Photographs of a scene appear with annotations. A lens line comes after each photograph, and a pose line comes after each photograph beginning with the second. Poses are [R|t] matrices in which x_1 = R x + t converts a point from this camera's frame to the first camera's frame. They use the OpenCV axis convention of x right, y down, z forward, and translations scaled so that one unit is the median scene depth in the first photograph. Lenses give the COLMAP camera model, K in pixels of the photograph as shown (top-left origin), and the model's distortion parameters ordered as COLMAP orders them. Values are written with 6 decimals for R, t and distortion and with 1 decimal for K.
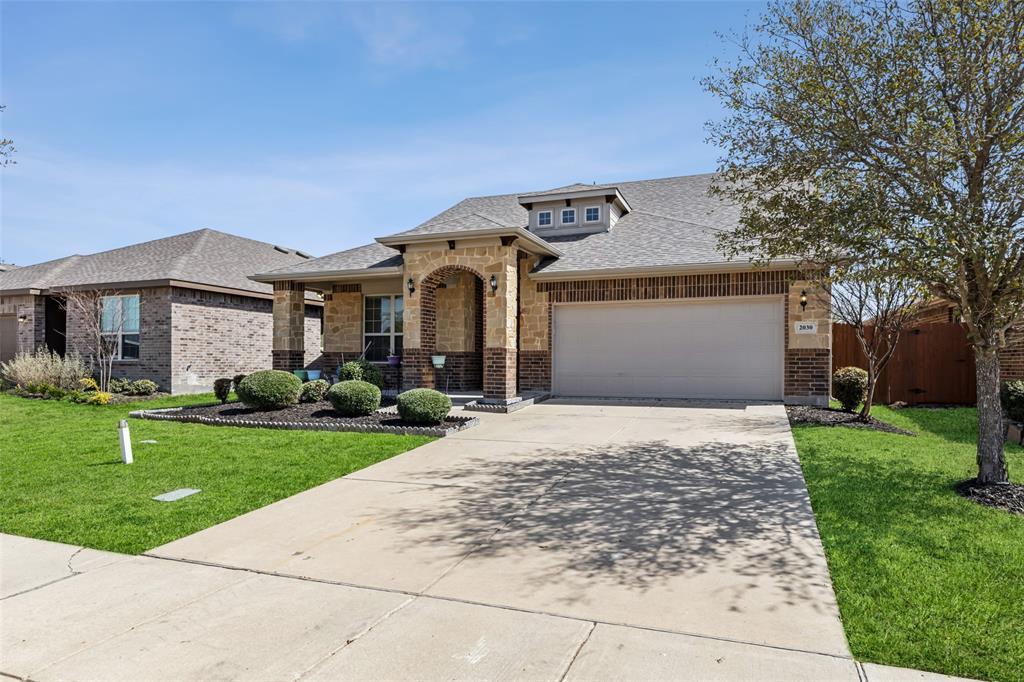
lens RADIAL K [[642.5, 0, 514.6], [0, 642.5, 344.8], [0, 0, 1]] dist [0.000608, 0.000987]
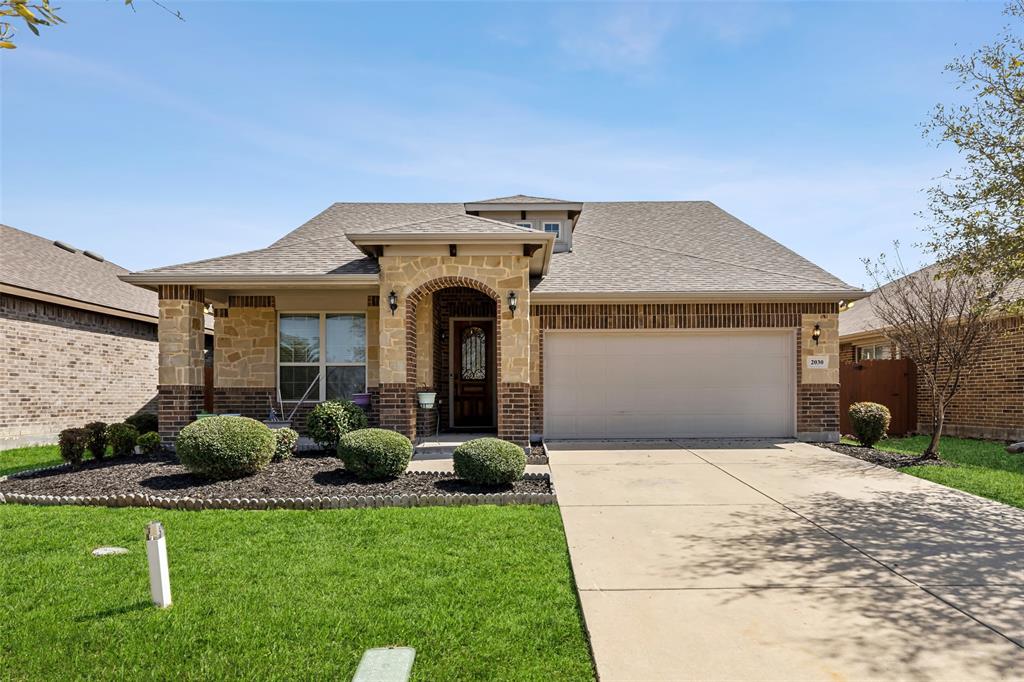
lens RADIAL K [[642.5, 0, 498.6], [0, 642.5, 380.8], [0, 0, 1]] dist [0.000608, 0.000987]
pose [[0.927225, 0.001651, 0.374501, -0.334683], [-0.003511, 0.999985, 0.004285, -0.000943], [-0.374488, -0.005288, 0.927217, 0.252842]]
